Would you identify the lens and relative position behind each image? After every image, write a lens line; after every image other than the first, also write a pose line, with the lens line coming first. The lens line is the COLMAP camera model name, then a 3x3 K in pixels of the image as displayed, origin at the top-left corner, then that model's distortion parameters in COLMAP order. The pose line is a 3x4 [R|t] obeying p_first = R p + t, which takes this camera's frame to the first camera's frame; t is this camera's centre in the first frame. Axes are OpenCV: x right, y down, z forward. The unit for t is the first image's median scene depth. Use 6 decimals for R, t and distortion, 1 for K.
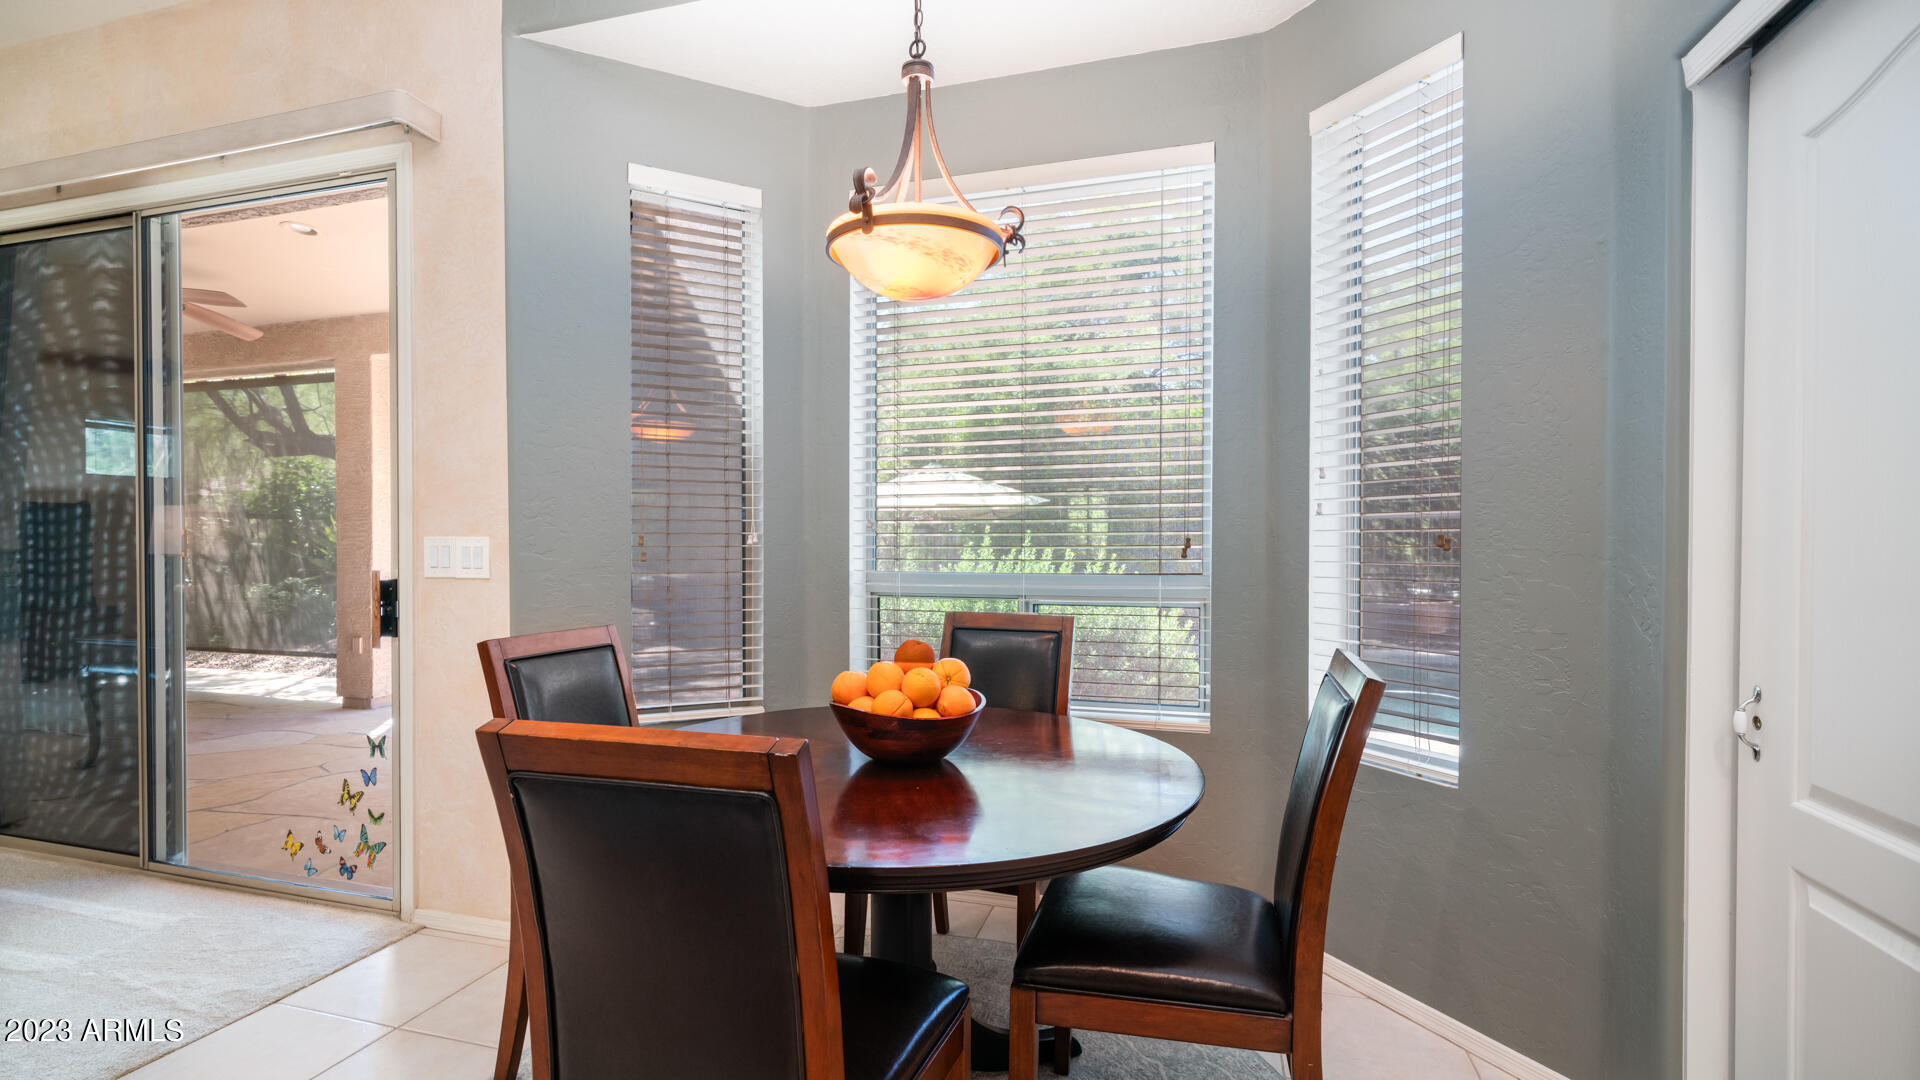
lens RADIAL K [[818.4, 0, 964.4], [0, 818.4, 547.2], [0, 0, 1]] dist [0.003747, 0.000478]
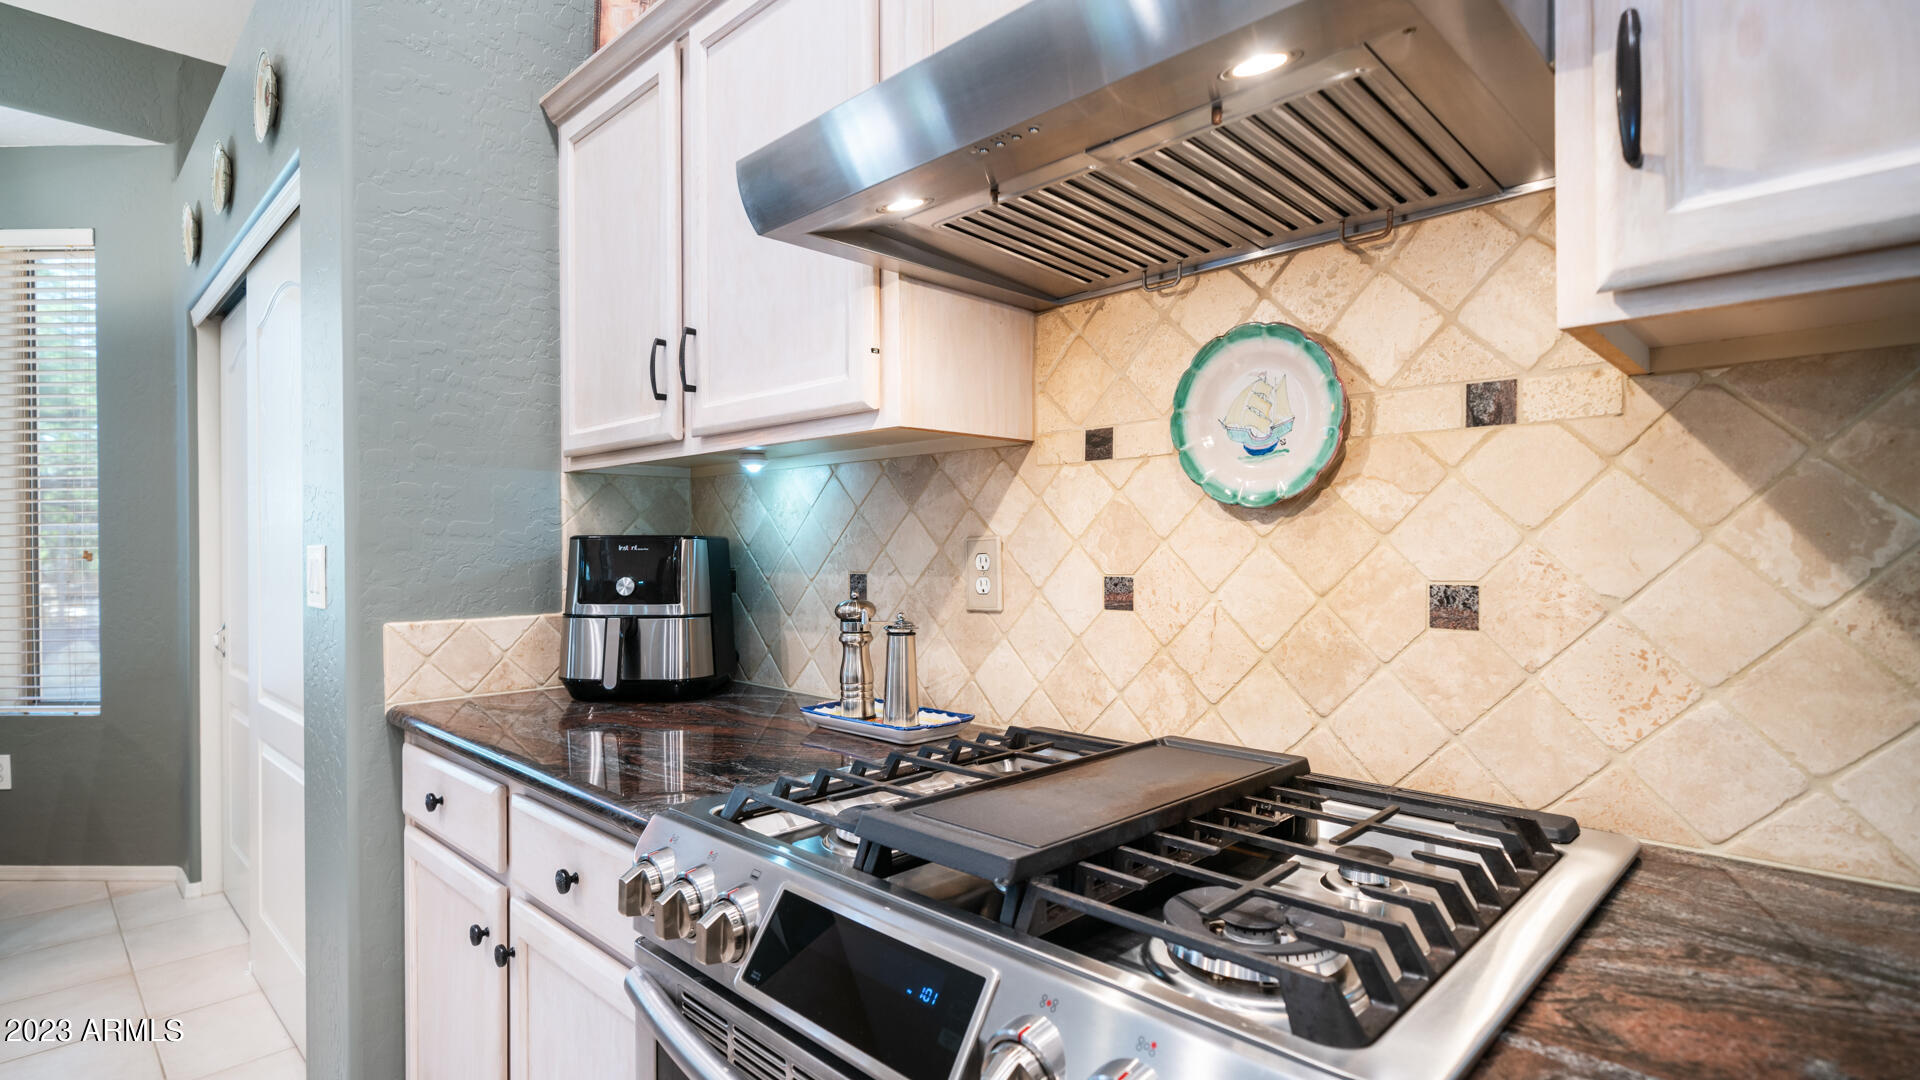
lens RADIAL K [[926.1, 0, 928.3], [0, 926.1, 552.3], [0, 0, 1]] dist [-0.001288, 0.000776]
pose [[0.481609, -0.005660, 0.876368, -0.131254], [0.015639, 0.999875, -0.002136, 0.013766], [-0.876247, 0.014734, 0.481638, -0.928679]]
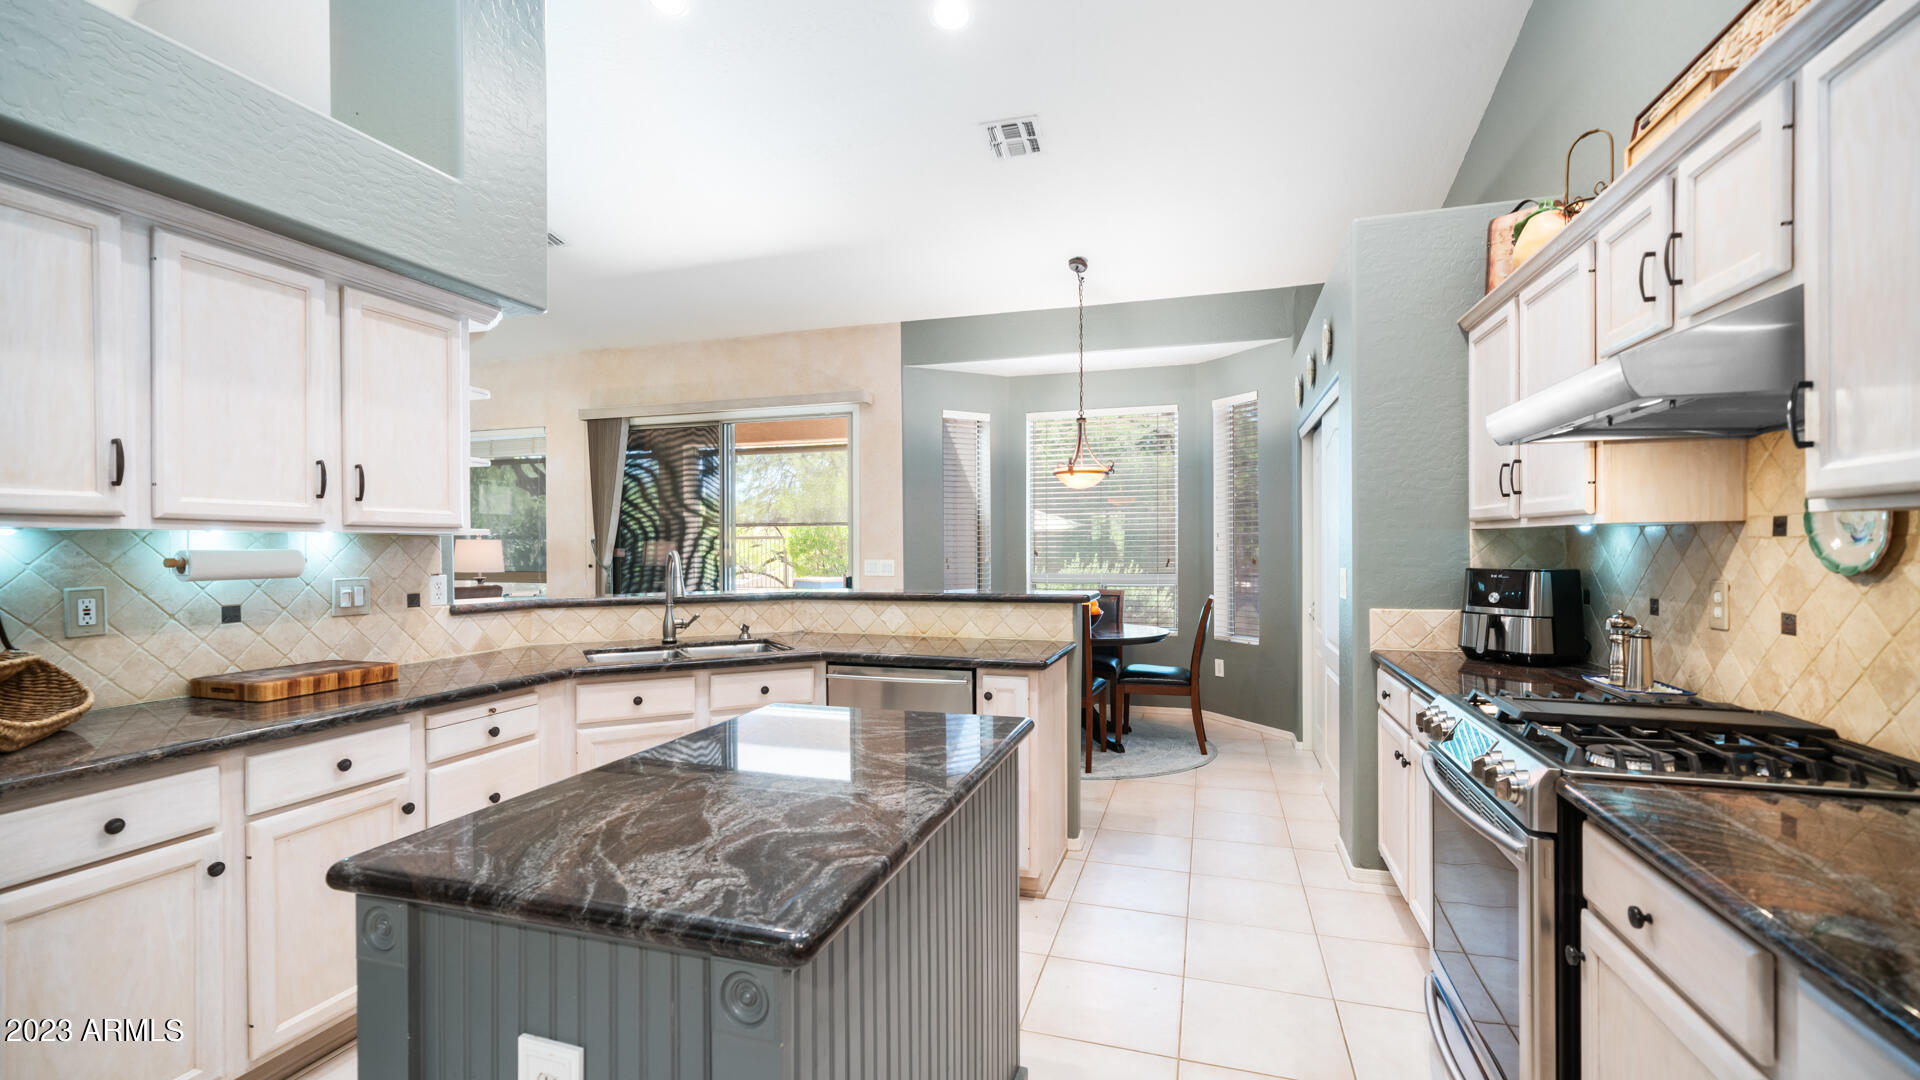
lens RADIAL K [[818.4, 0, 958.1], [0, 818.4, 550.3], [0, 0, 1]] dist [0.003747, 0.000478]
pose [[0.999903, -0.005297, -0.012872, -0.337488], [0.005231, 0.999973, -0.005159, -0.027691], [0.012899, 0.005091, 0.999904, -1.507607]]
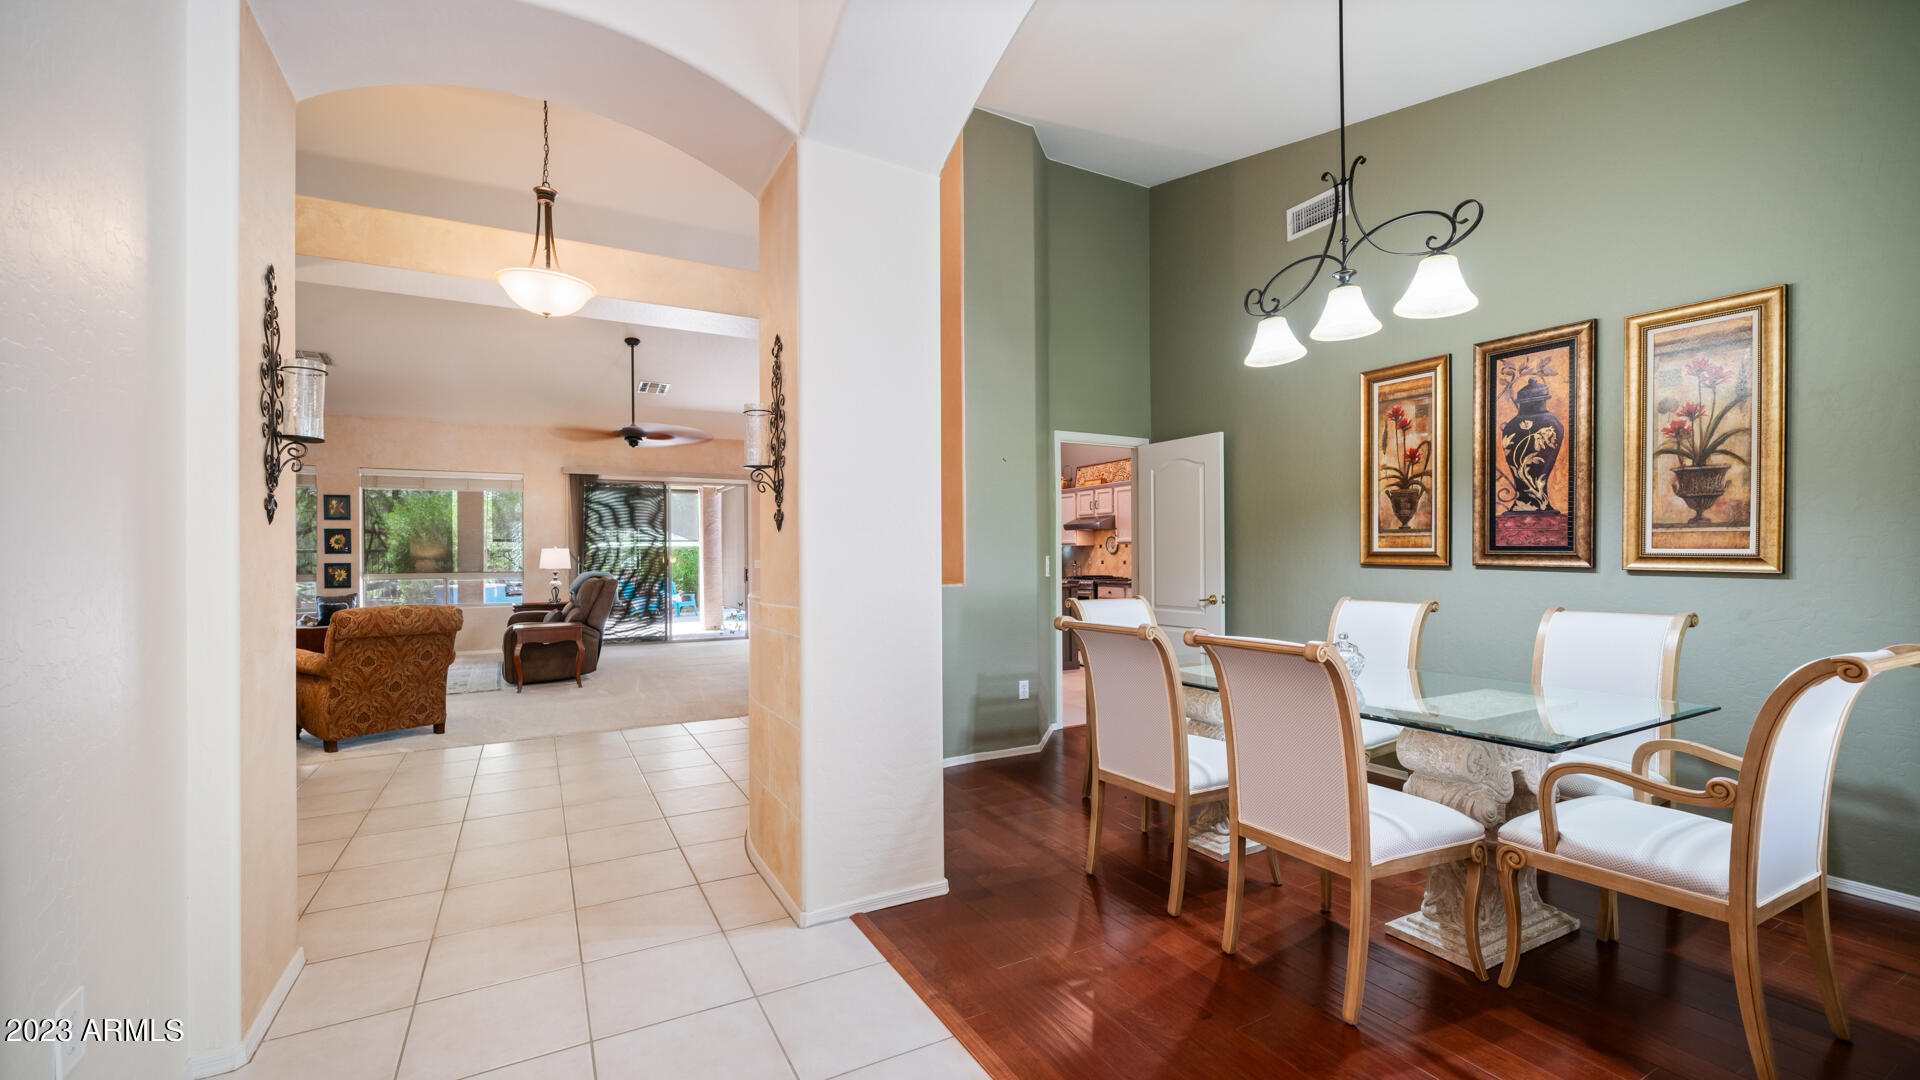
lens RADIAL K [[753.7, 0, 947.7], [0, 753.7, 554.1], [0, 0, 1]] dist [-0.001666, 0.000681]
pose [[0.698380, -0.005438, 0.715706, -3.160385], [0.018127, 0.999785, -0.010092, 0.020195], [-0.715497, 0.020022, 0.698328, -3.049020]]
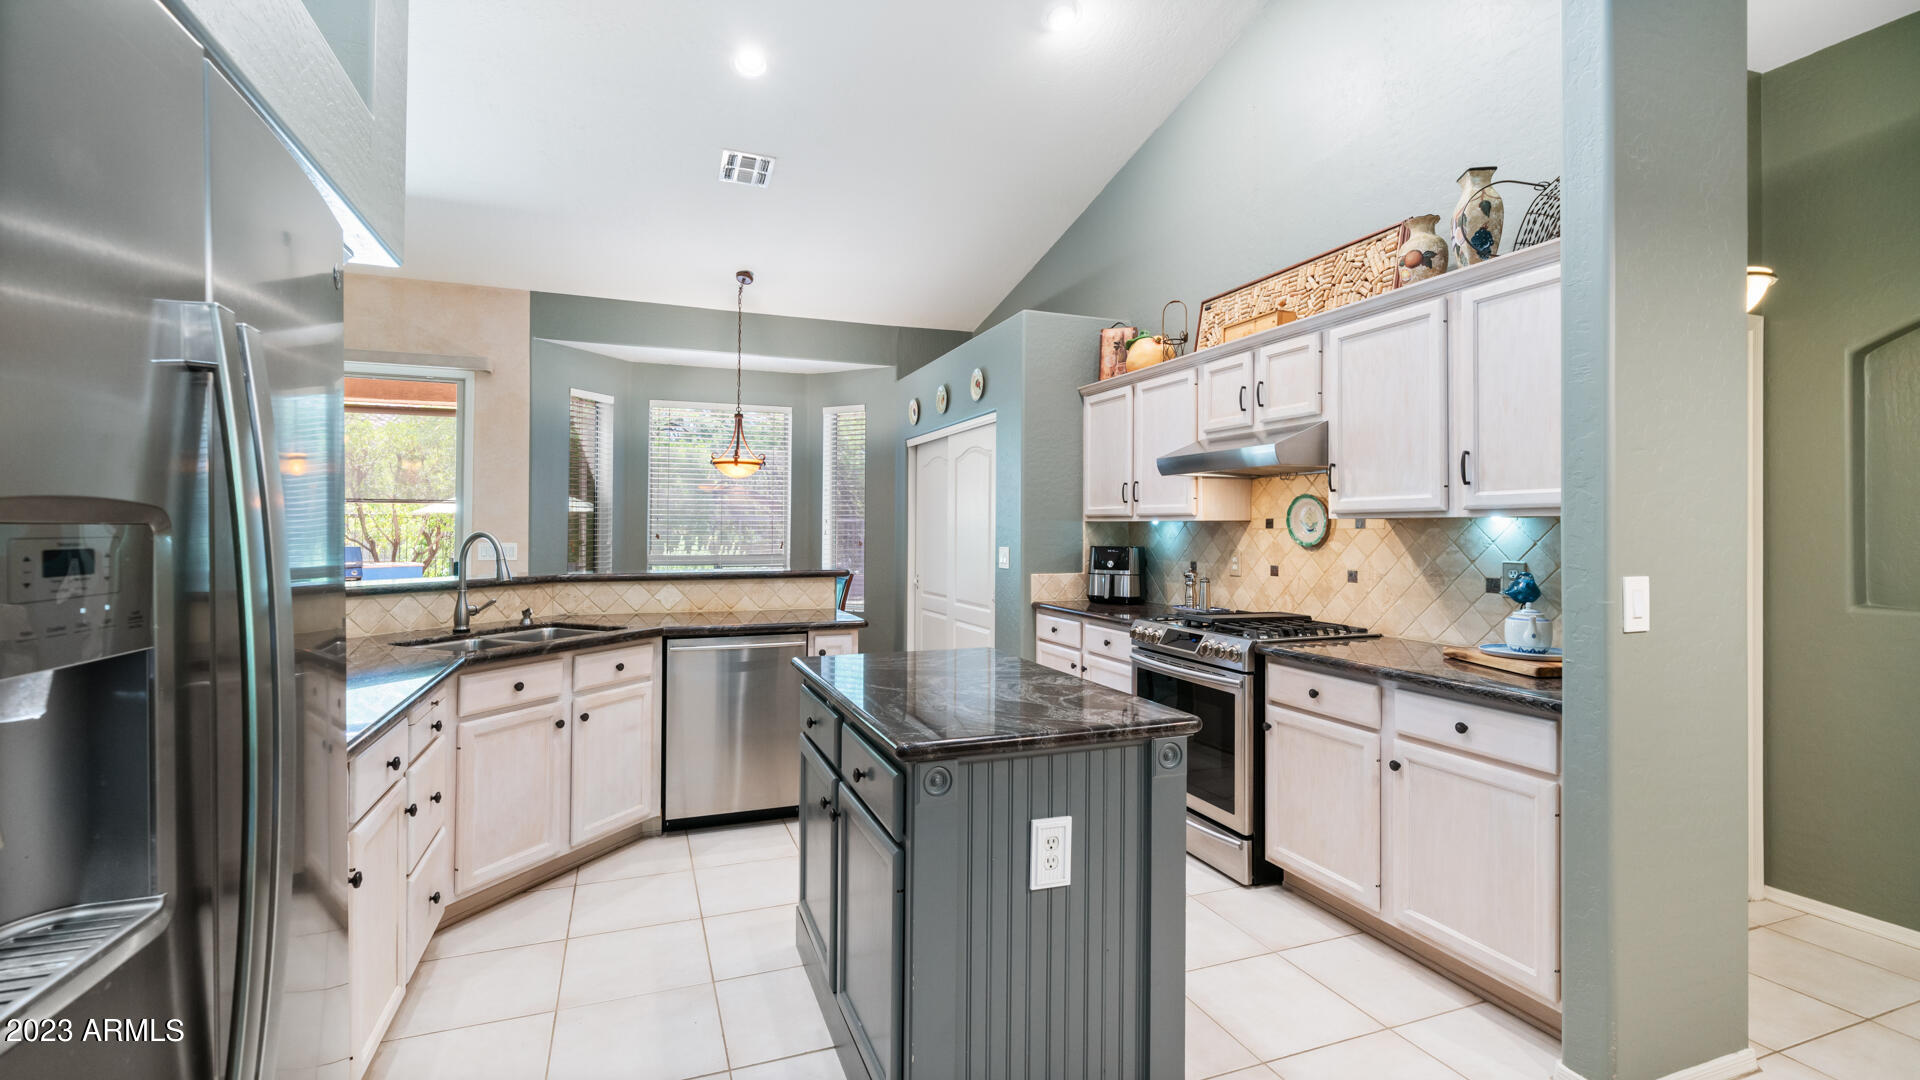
lens RADIAL K [[818.4, 0, 939.1], [0, 818.4, 527.9], [0, 0, 1]] dist [0.003747, 0.000478]
pose [[0.796176, 0.004182, 0.605051, -1.020460], [0.002730, 0.999941, -0.010505, -0.027070], [-0.605060, 0.010016, 0.796117, -1.599011]]
